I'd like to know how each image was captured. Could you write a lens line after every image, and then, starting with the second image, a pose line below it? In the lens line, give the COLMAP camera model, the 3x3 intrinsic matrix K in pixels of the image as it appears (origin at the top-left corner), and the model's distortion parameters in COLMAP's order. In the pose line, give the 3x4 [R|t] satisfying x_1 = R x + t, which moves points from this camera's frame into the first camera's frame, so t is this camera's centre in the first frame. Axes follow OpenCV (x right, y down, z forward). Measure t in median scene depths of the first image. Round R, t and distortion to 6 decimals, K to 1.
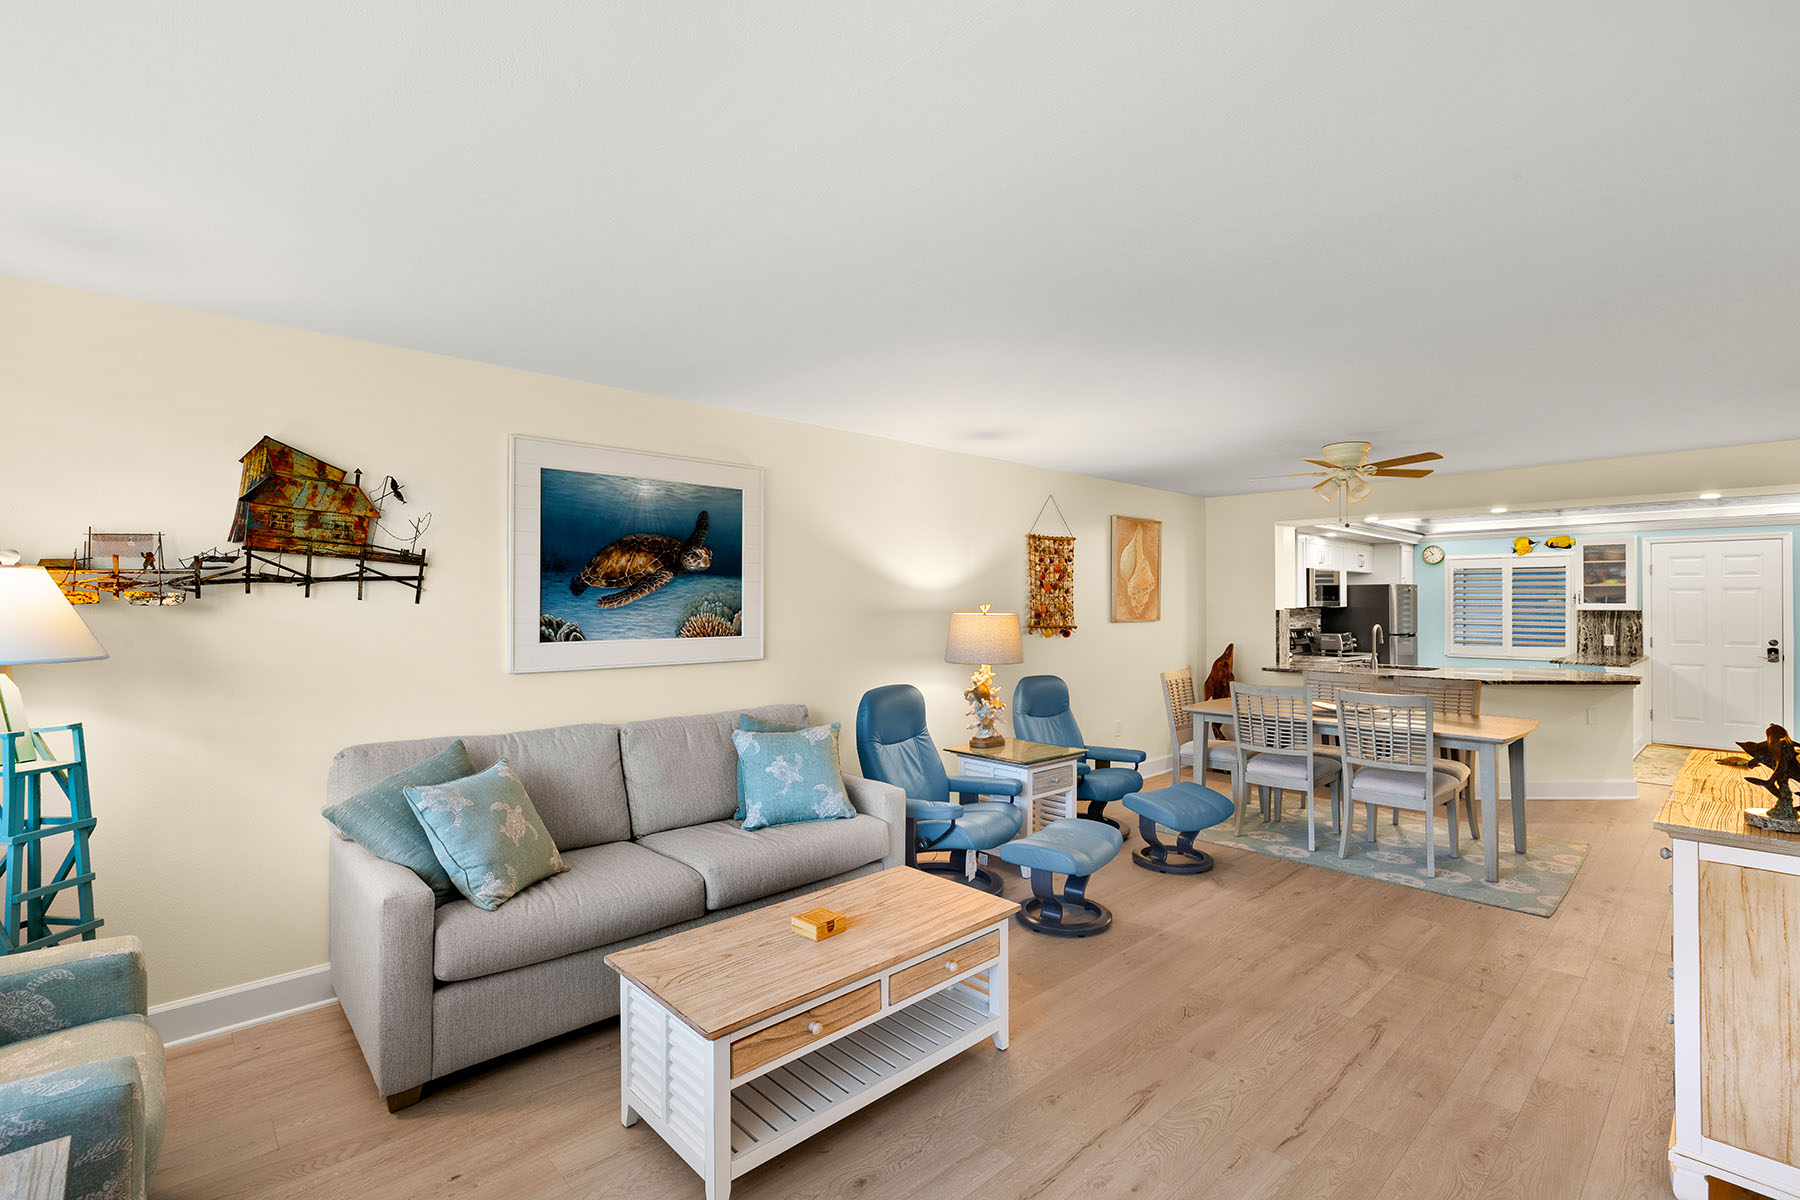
lens RADIAL K [[816.1, 0, 894.9], [0, 816.1, 597.4], [0, 0, 1]] dist [-0.004055, 0.000016]
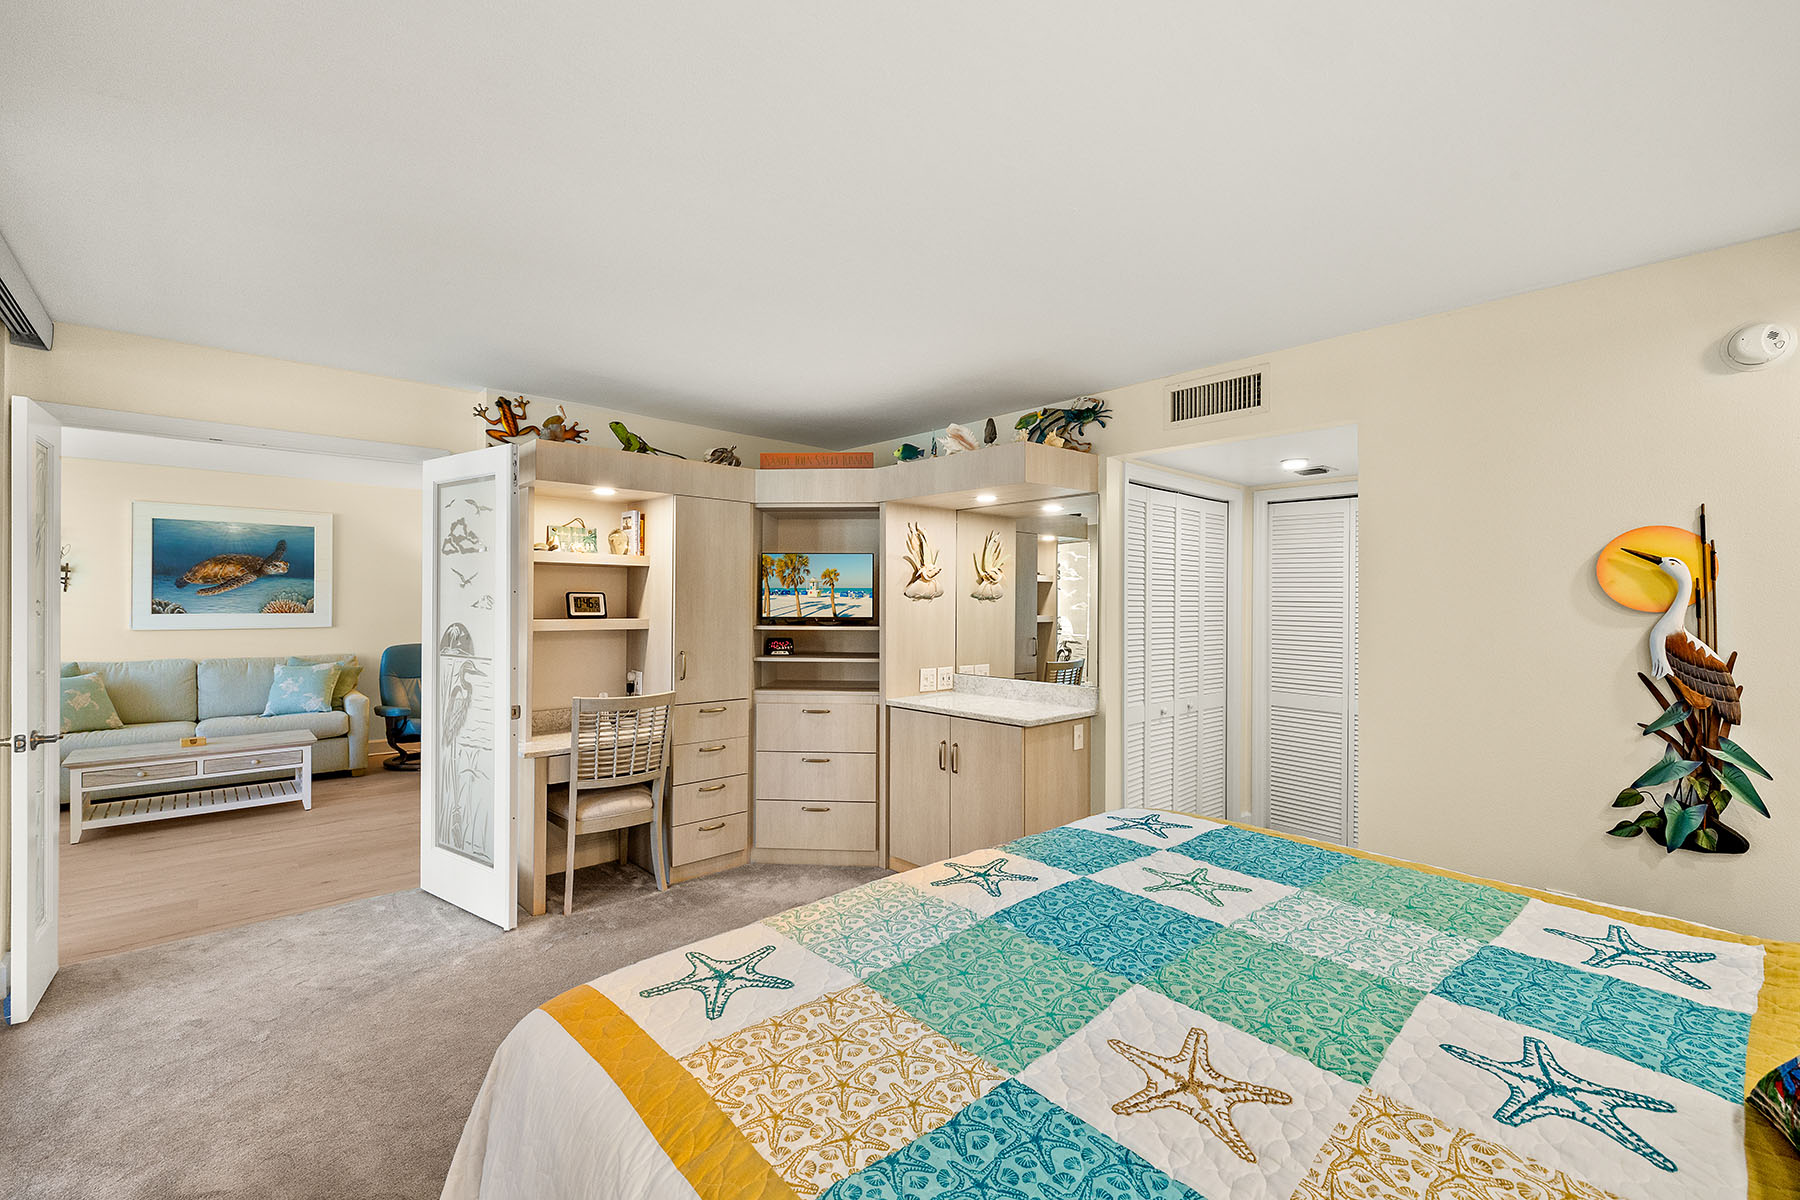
lens RADIAL K [[751.6, 0, 885.0], [0, 751.6, 600.2], [0, 0, 1]] dist [0.004989, -0.000120]
pose [[0.999230, 0.003548, -0.039076, 0.739135], [-0.003549, 0.999994, 0.000043, 0.011011], [0.039076, 0.000096, 0.999236, -0.362202]]
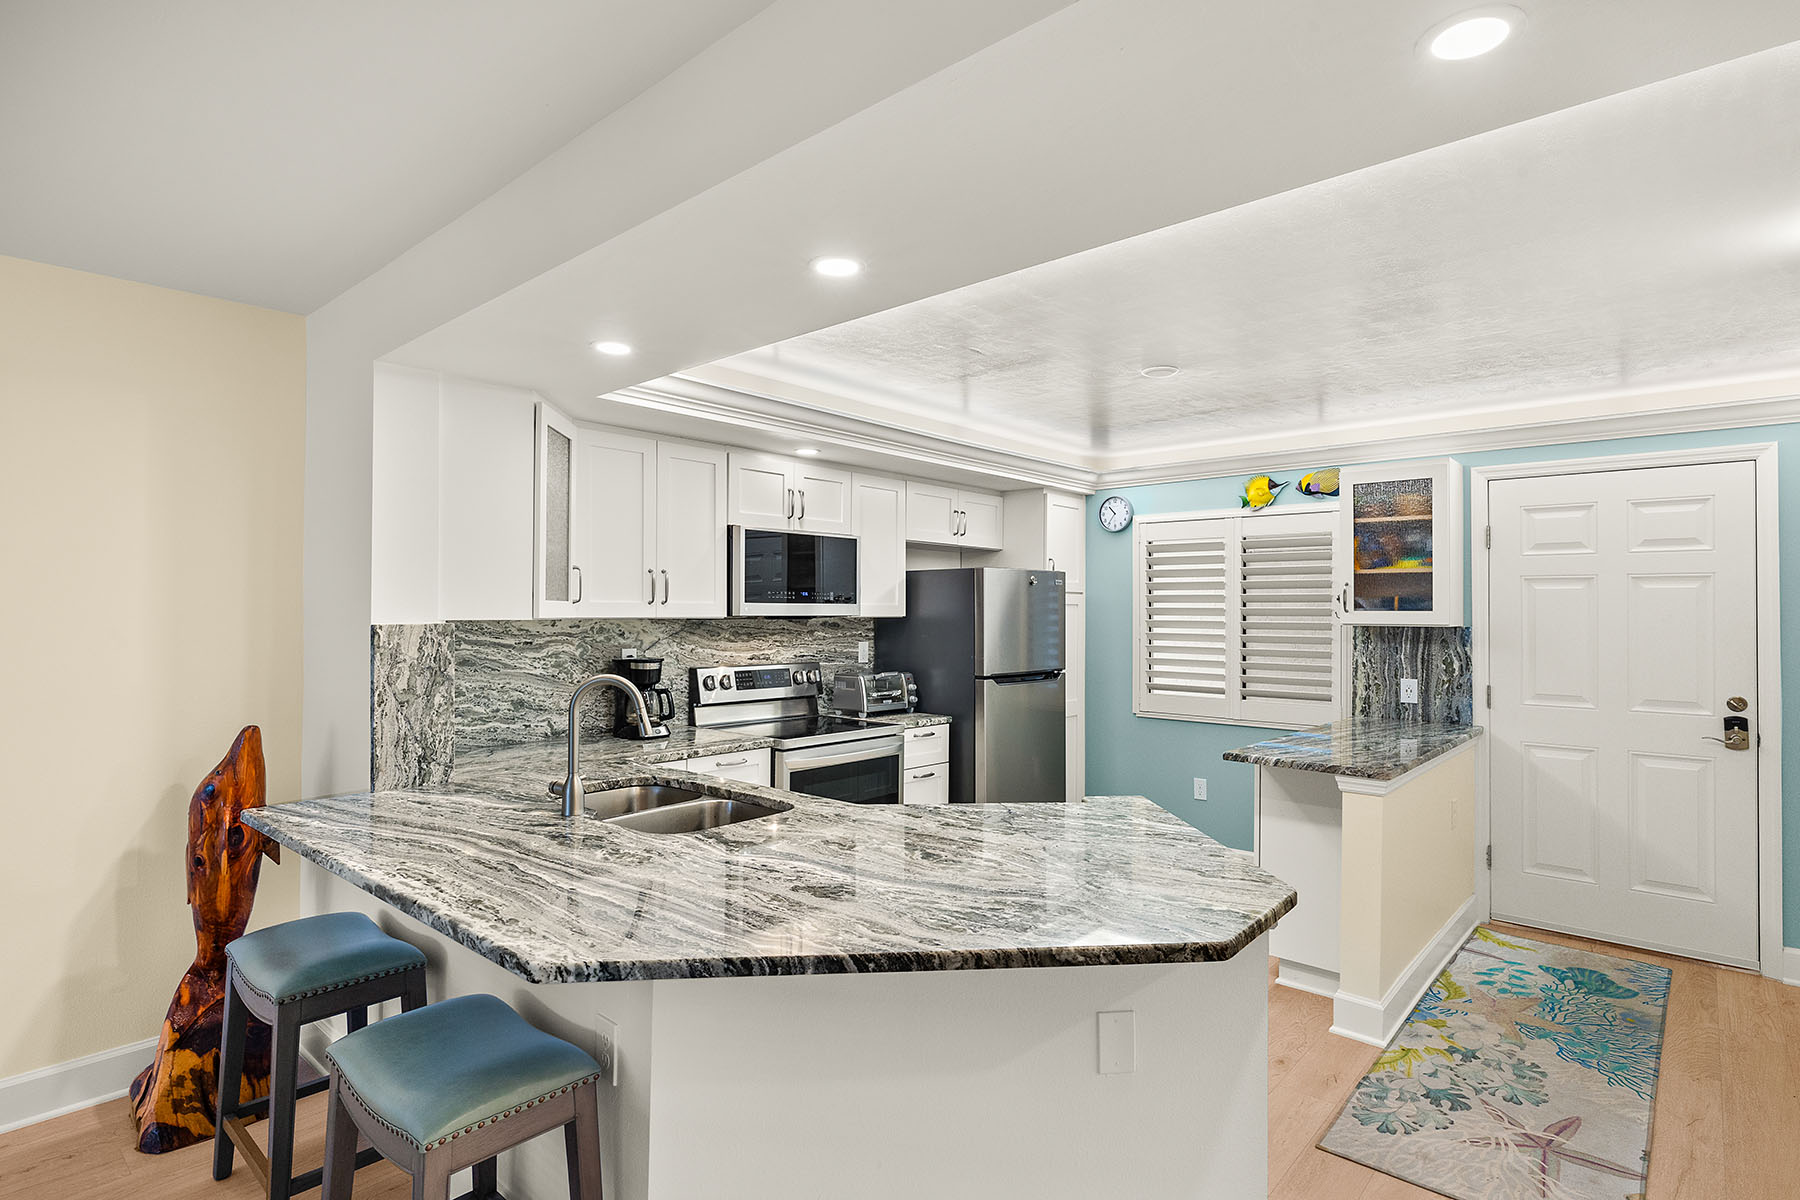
lens RADIAL K [[903.4, 0, 895.5], [0, 903.4, 596.8], [0, 0, 1]] dist [-0.011359, 0.000362]
pose [[0.996672, 0.005874, 0.081306, 0.771061], [-0.005138, 0.999944, -0.009265, 0.007620], [-0.081356, 0.008817, 0.996646, 0.725816]]
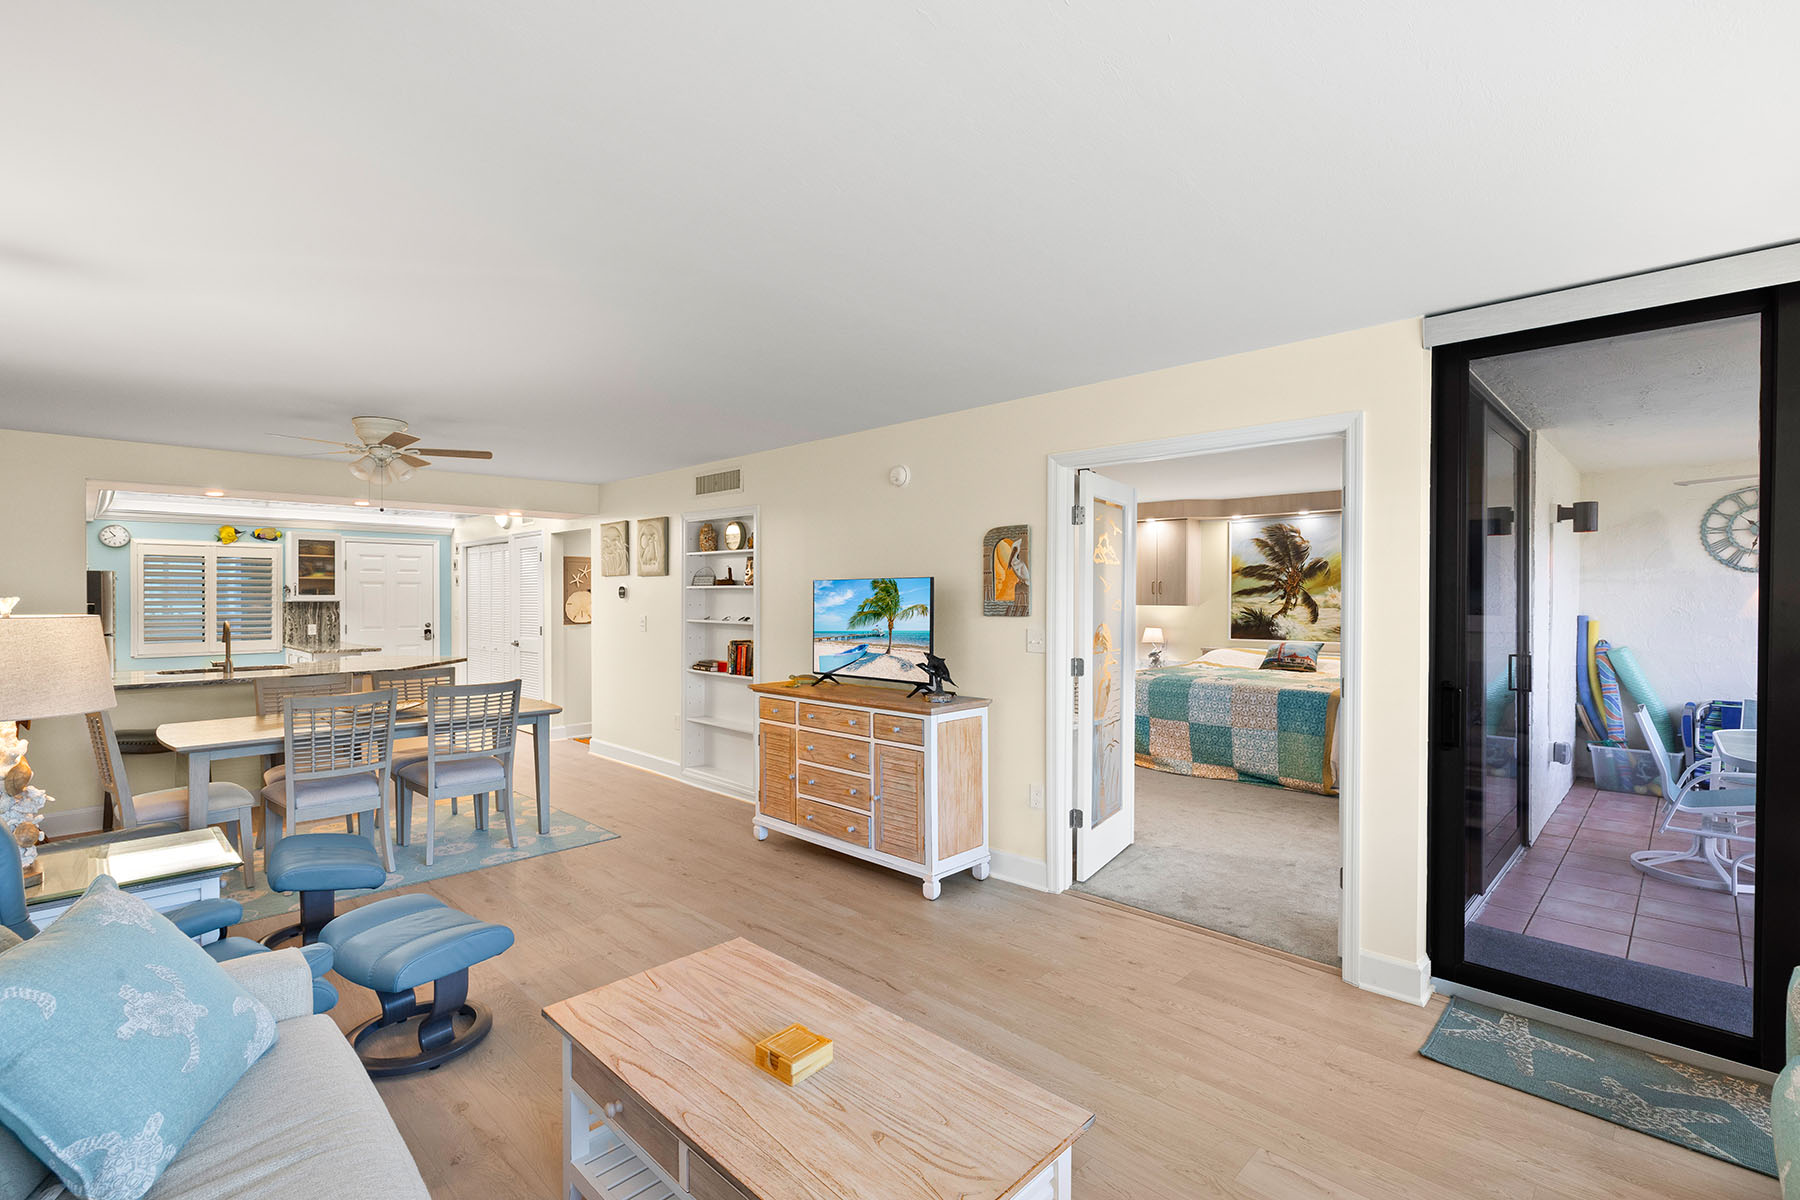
lens RADIAL K [[816.1, 0, 908.5], [0, 816.1, 602.2], [0, 0, 1]] dist [-0.004055, 0.000016]
pose [[-0.052338, -0.009863, 0.998581, -0.326483], [-0.005319, 0.999940, 0.009598, 0.003248], [-0.998615, -0.004809, -0.052387, 0.388920]]
